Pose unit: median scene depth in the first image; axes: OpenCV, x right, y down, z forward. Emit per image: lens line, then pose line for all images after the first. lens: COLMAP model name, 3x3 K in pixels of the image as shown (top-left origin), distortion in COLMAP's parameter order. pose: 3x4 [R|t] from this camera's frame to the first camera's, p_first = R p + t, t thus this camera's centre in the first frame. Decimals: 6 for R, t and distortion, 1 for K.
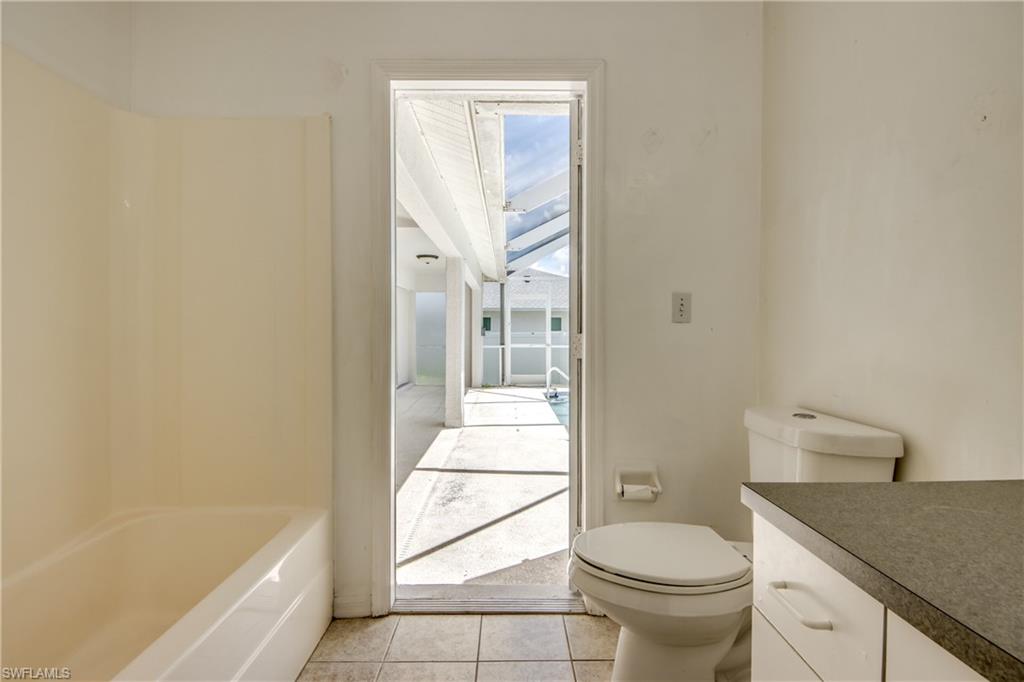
lens RADIAL K [[430.9, 0, 524.8], [0, 430.9, 332.9], [0, 0, 1]] dist [0.040003, -0.022280]
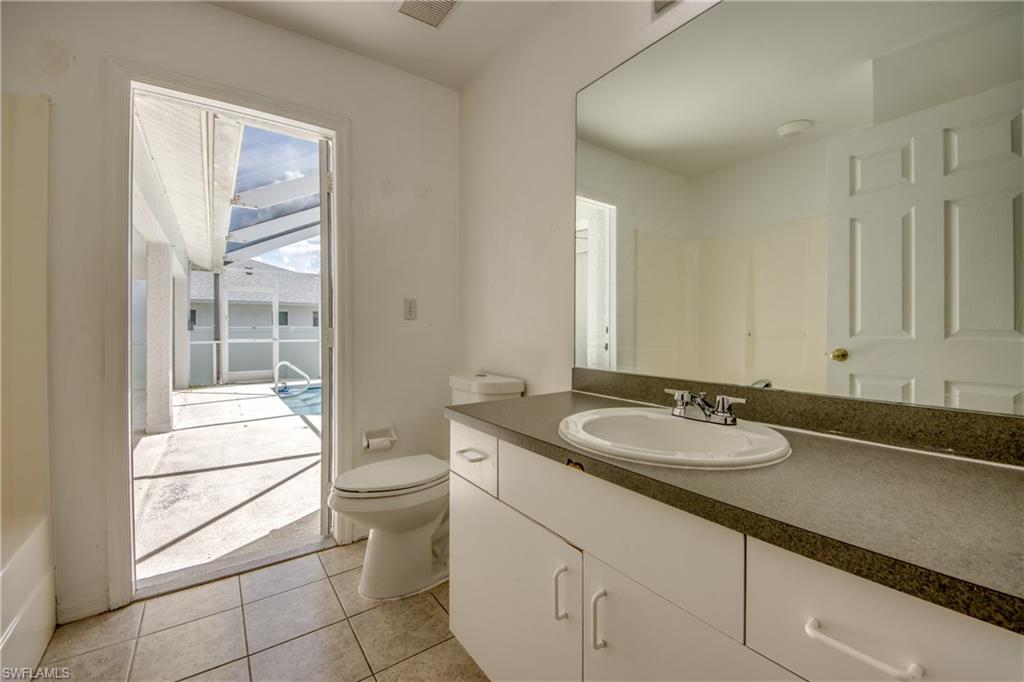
lens RADIAL K [[430.9, 0, 524.8], [0, 430.9, 332.9], [0, 0, 1]] dist [0.040003, -0.022280]
pose [[0.812979, -0.009895, 0.582209, -0.095663], [0.002063, 0.999898, 0.014113, 0.000344], [-0.582290, -0.010272, 0.812916, -0.224607]]
